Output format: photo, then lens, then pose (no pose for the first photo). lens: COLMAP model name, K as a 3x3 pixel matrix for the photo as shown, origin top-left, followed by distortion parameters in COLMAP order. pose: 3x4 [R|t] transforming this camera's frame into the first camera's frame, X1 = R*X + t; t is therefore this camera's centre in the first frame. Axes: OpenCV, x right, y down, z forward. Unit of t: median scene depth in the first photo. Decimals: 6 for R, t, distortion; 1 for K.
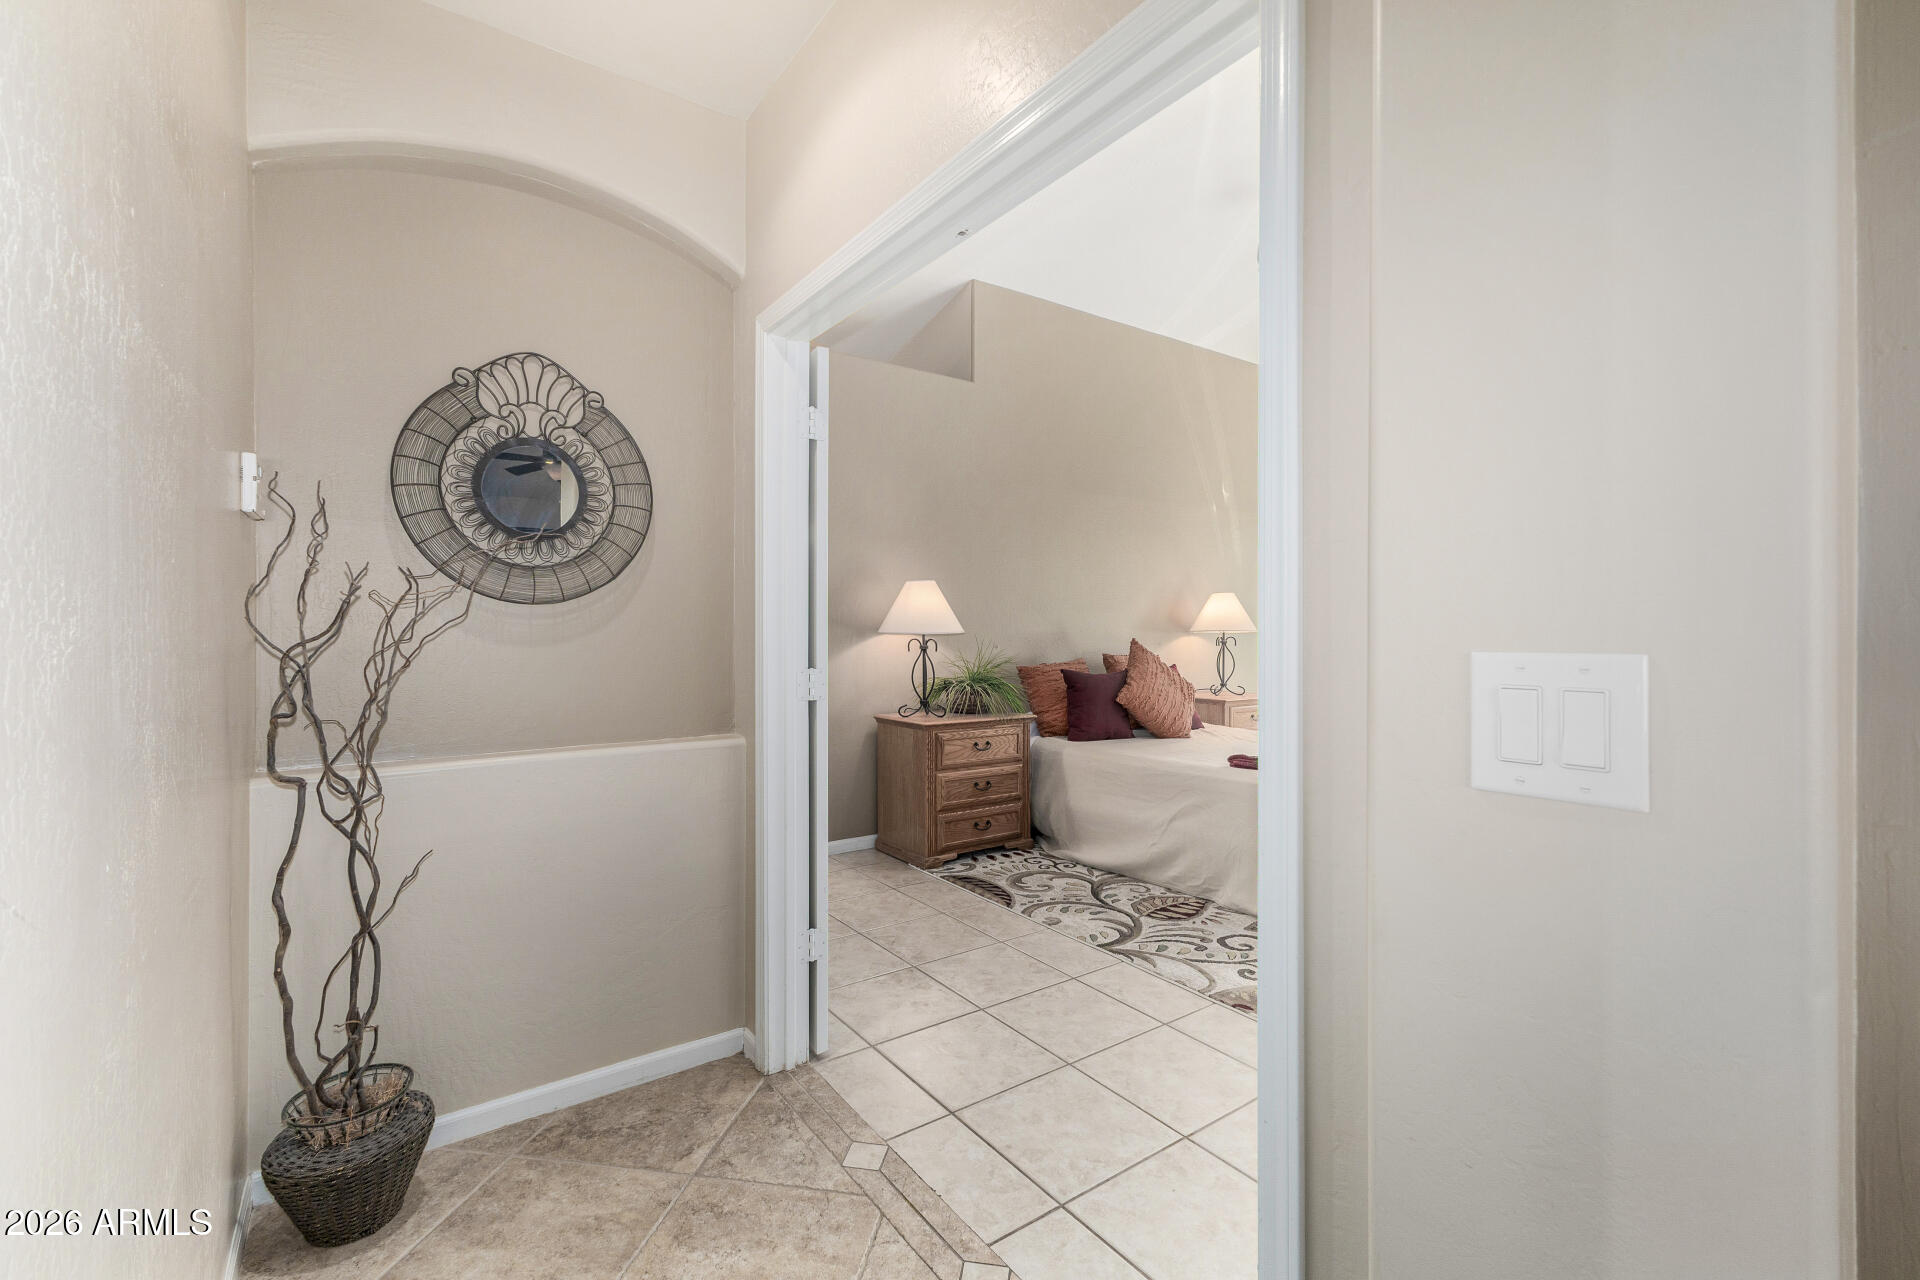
lens RADIAL K [[830.3, 0, 962.2], [0, 830.3, 630.9], [0, 0, 1]] dist [0.013391, -0.003798]
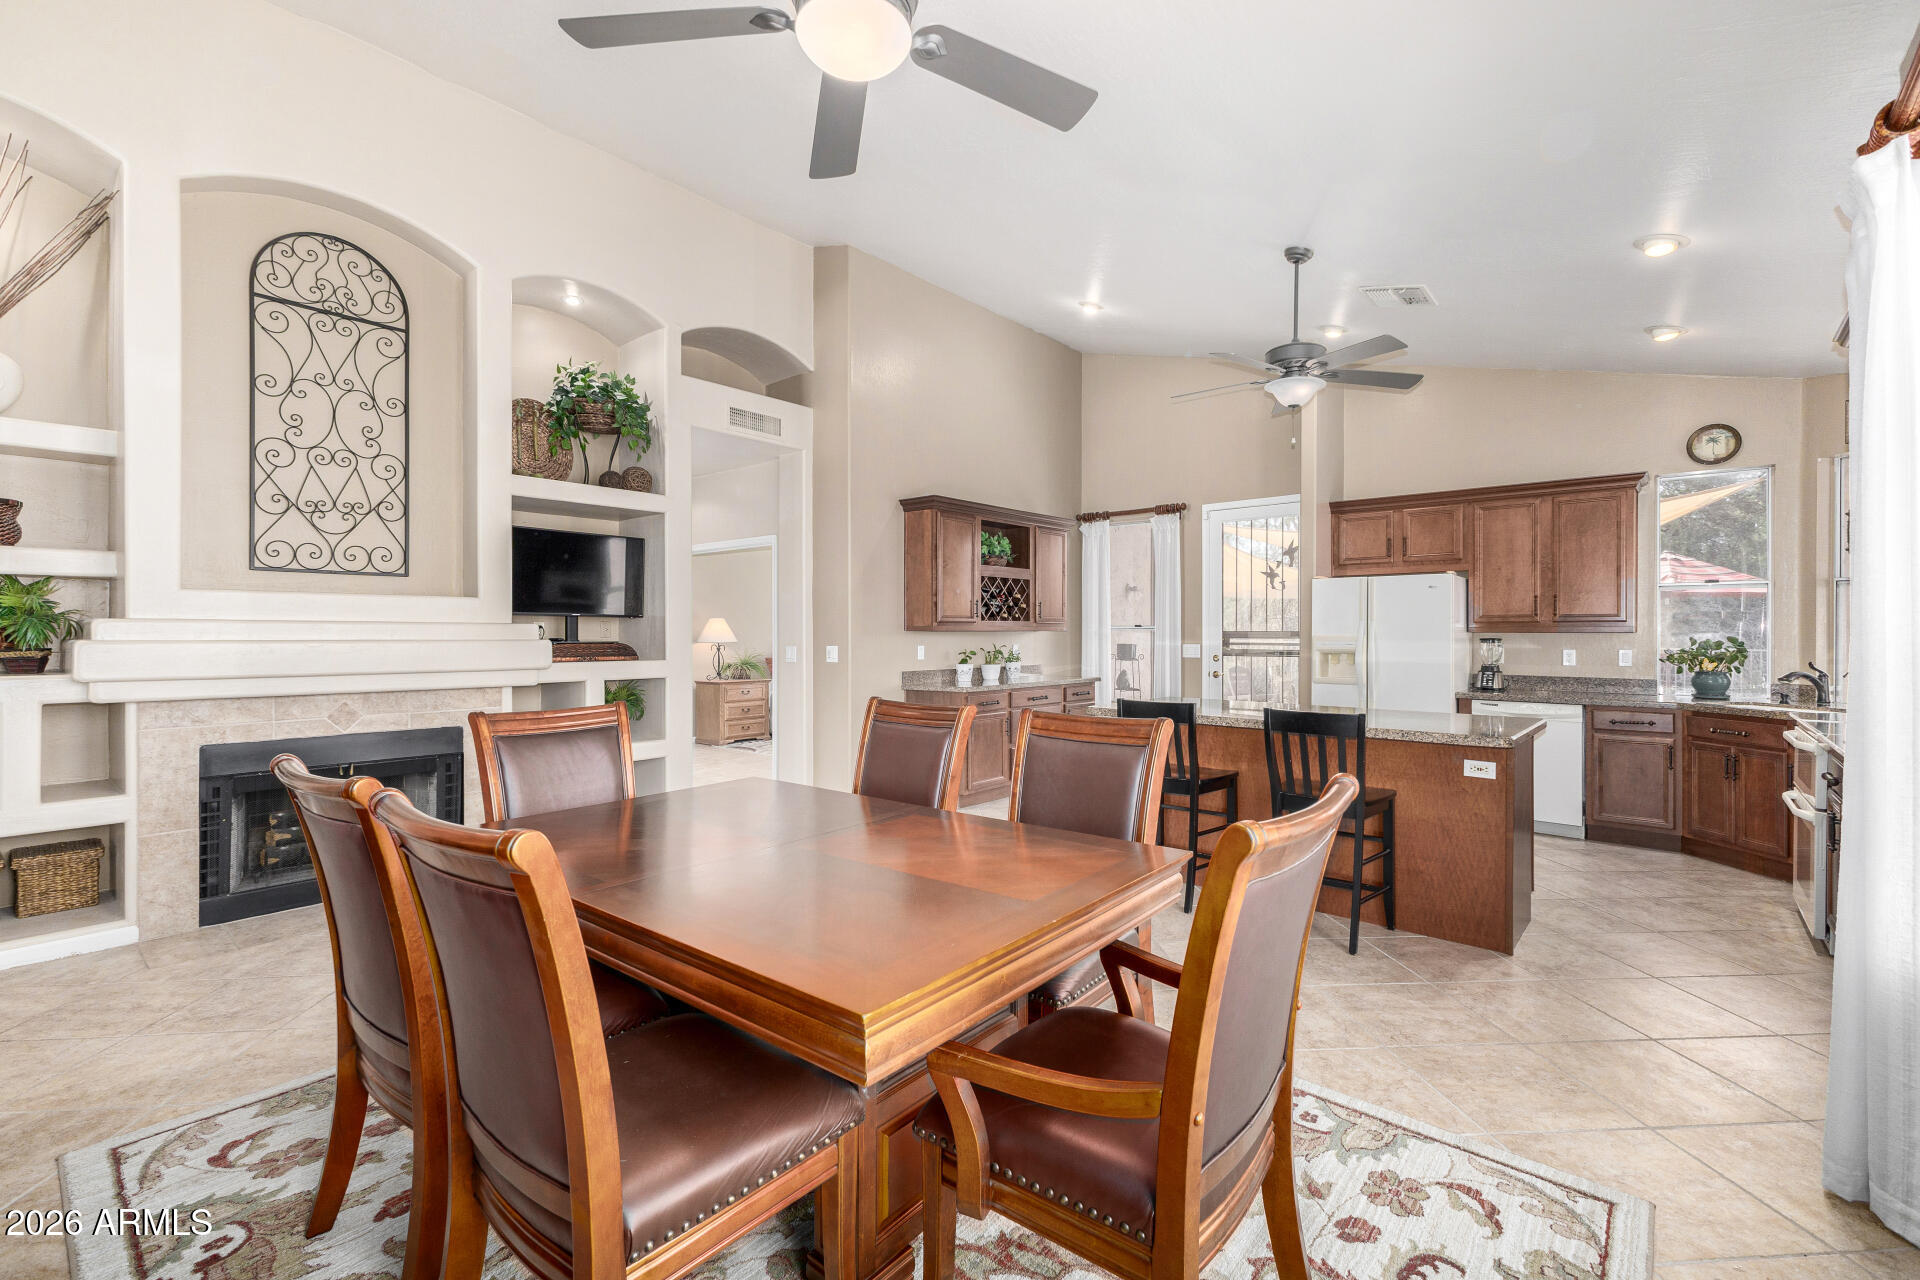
lens RADIAL K [[830.3, 0, 960.6], [0, 830.3, 637.5], [0, 0, 1]] dist [0.013391, -0.003798]
pose [[0.972362, -0.002493, 0.233463, 0.157831], [0.001766, 0.999993, 0.003324, -0.040566], [-0.233470, -0.002820, 0.972360, -3.228782]]
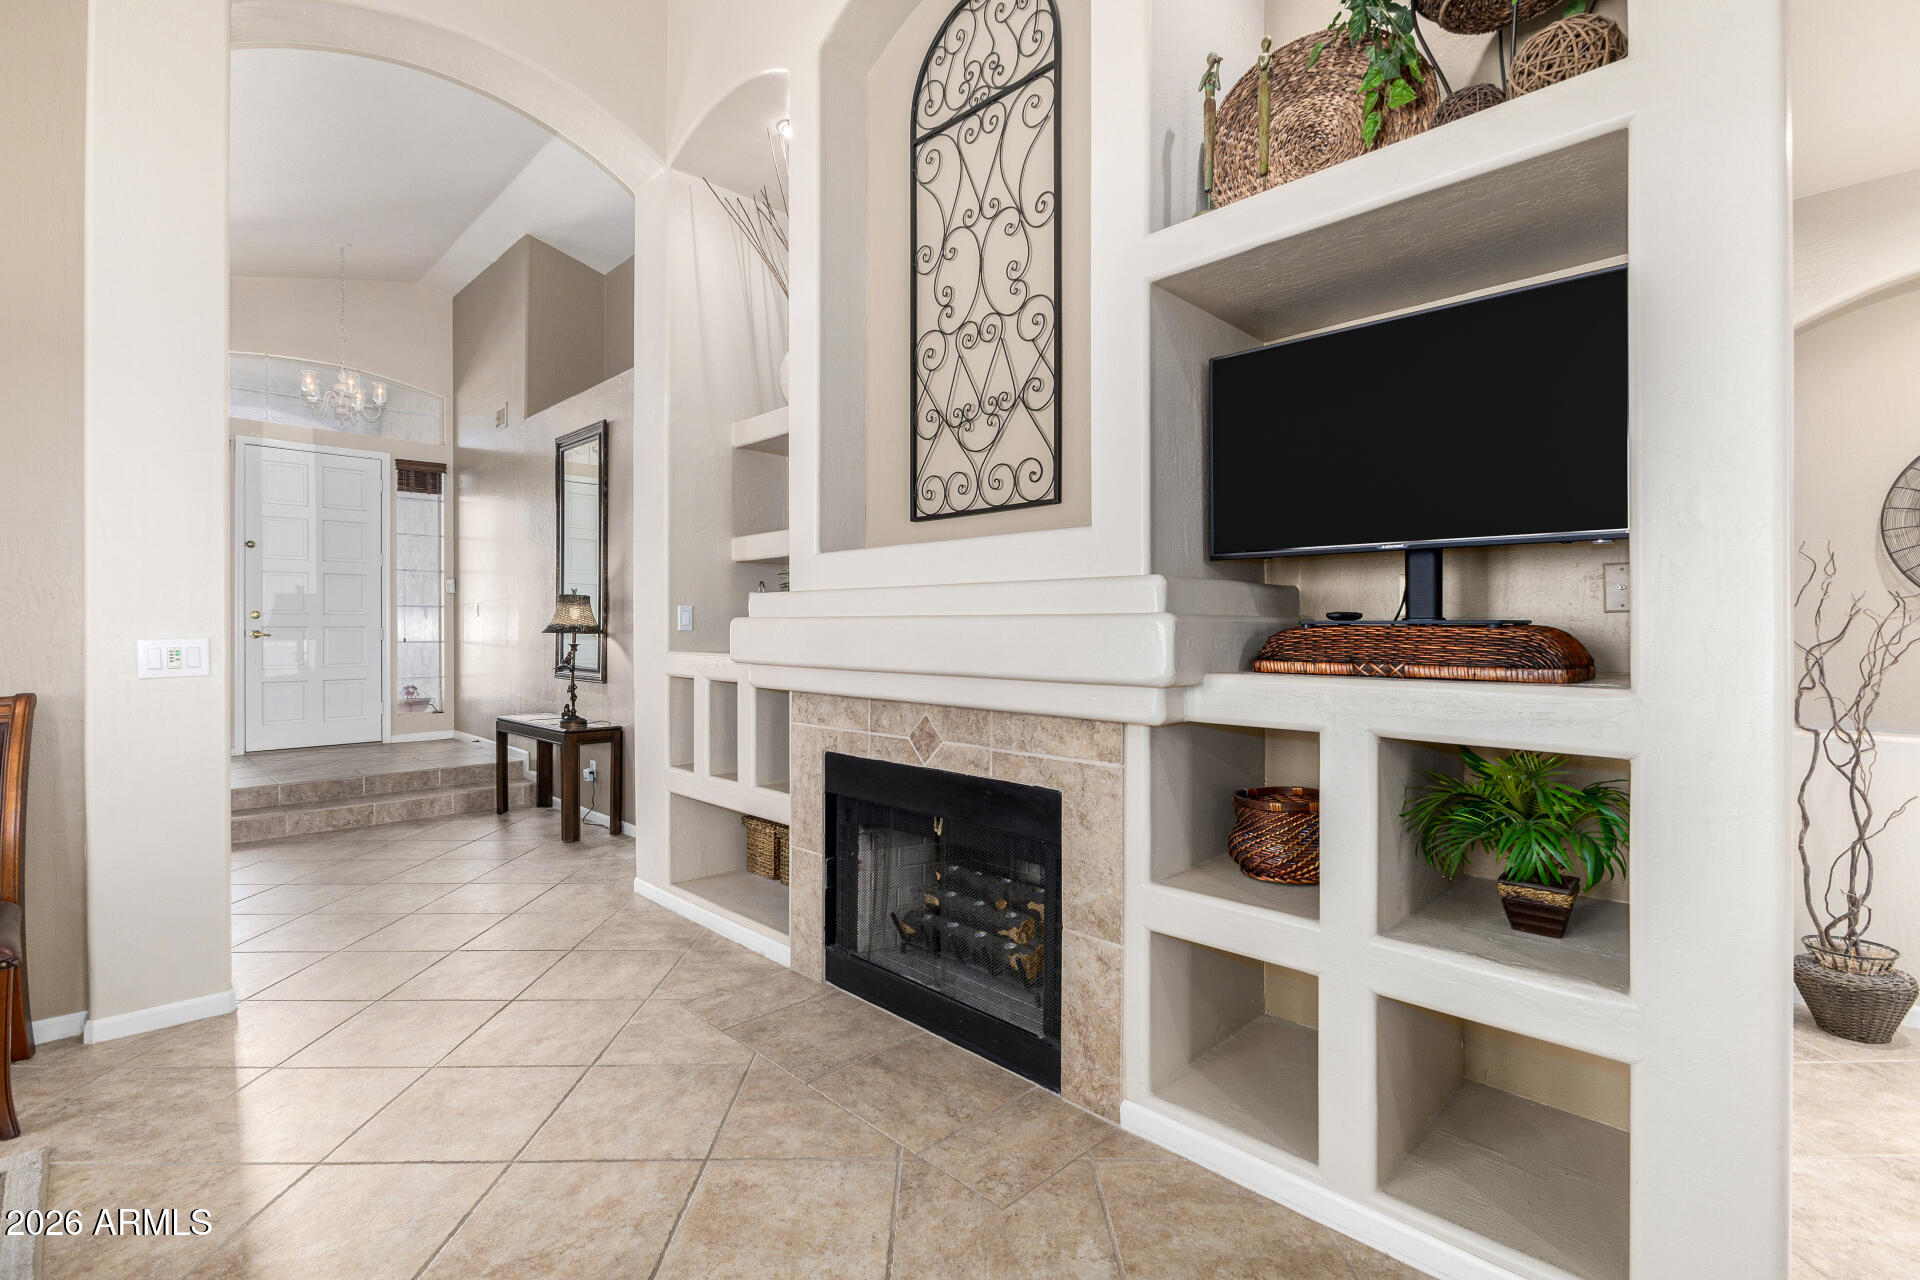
lens RADIAL K [[877.7, 0, 965.8], [0, 877.7, 629.5], [0, 0, 1]] dist [-0.007277, -0.000455]
pose [[0.163647, -0.001755, -0.986517, 0.539471], [-0.003243, 0.999992, -0.002317, -0.004063], [0.986514, 0.003579, 0.163640, -0.807502]]
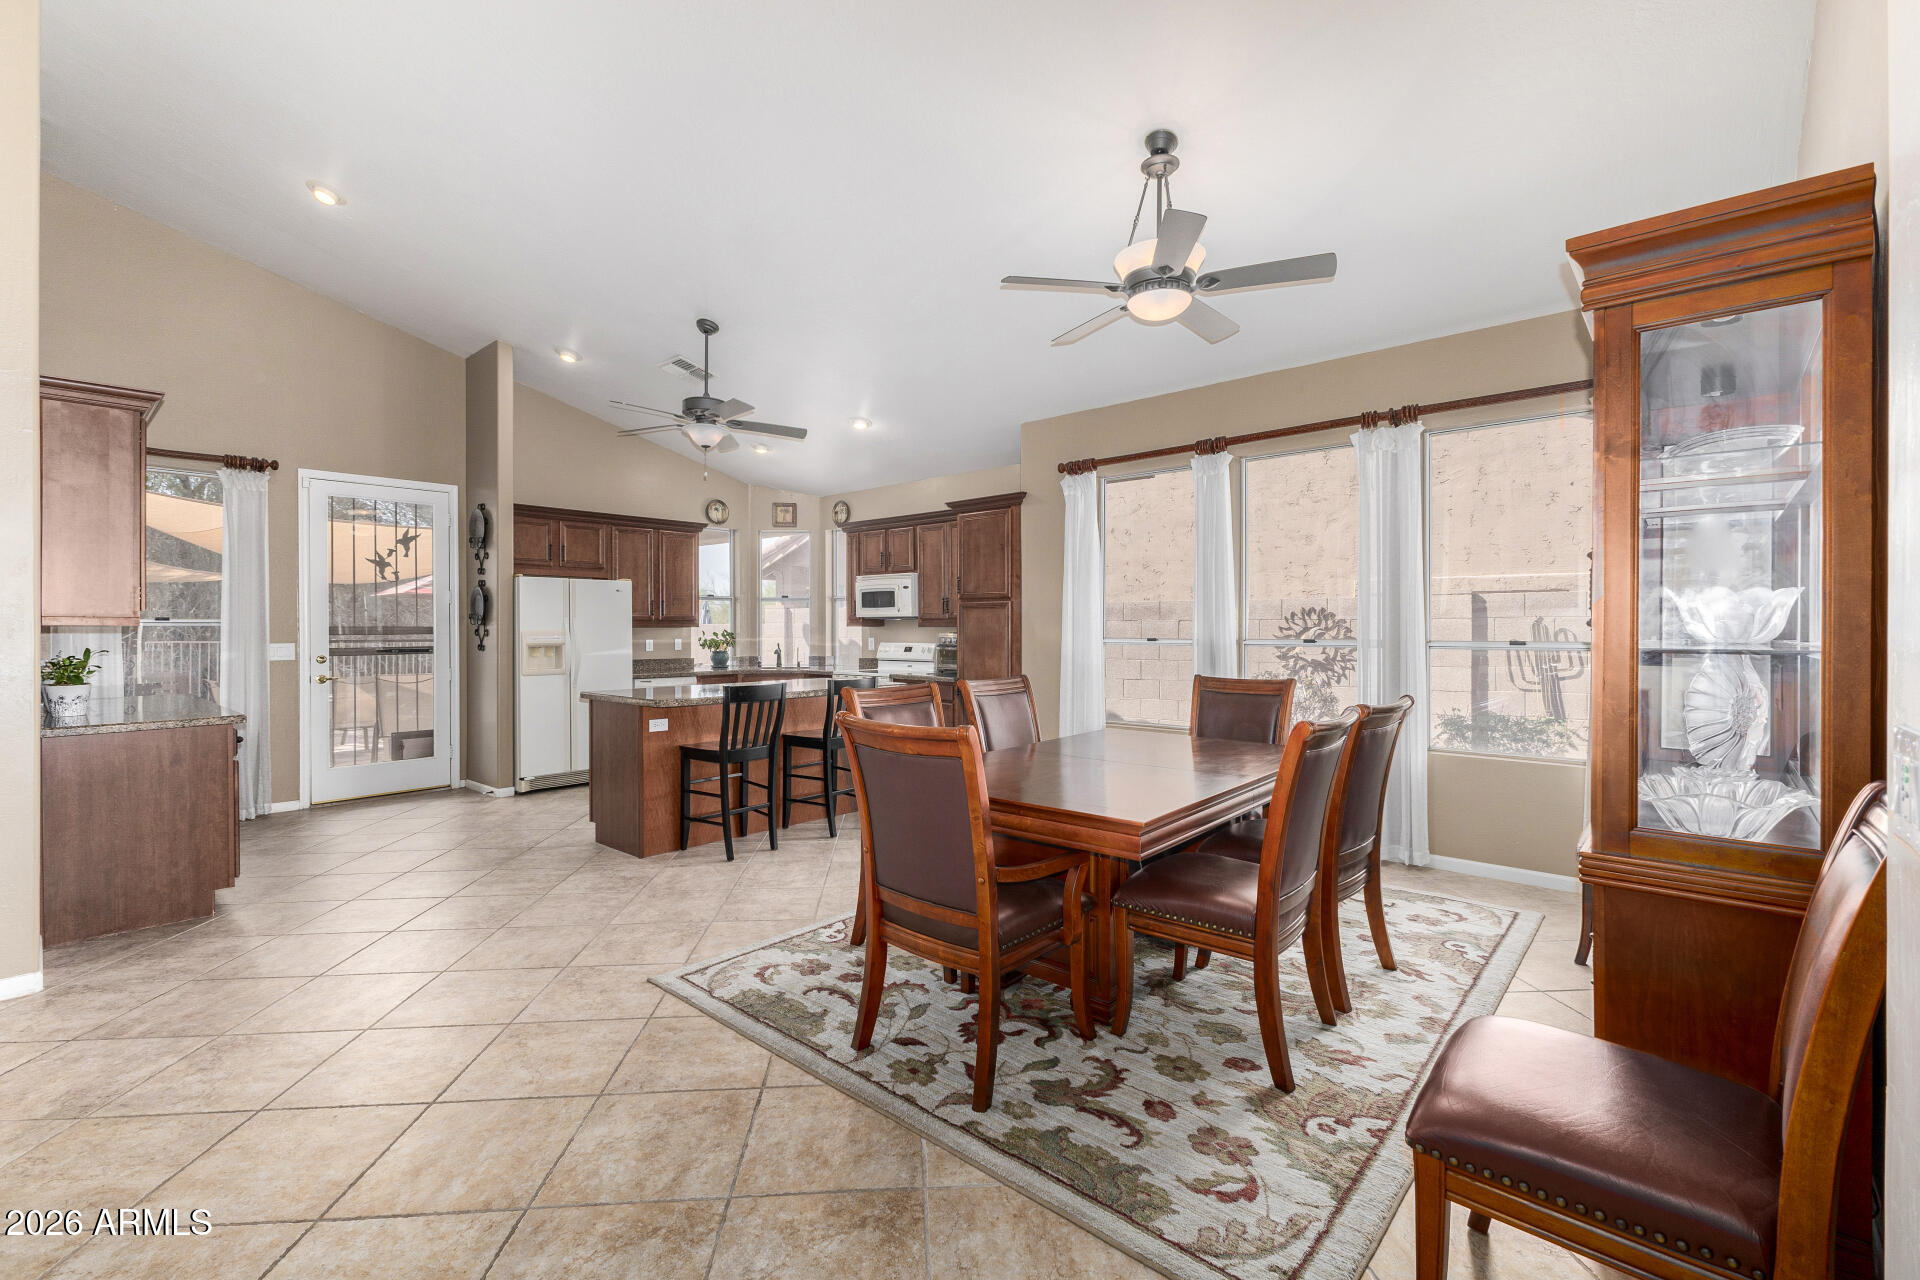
lens RADIAL K [[830.3, 0, 958.7], [0, 830.3, 625.7], [0, 0, 1]] dist [0.013391, -0.003798]
pose [[-0.213655, 0.000208, 0.976909, -1.528081], [0.004479, 0.999990, 0.000767, -0.050966], [-0.976899, 0.004539, -0.213654, -1.290430]]
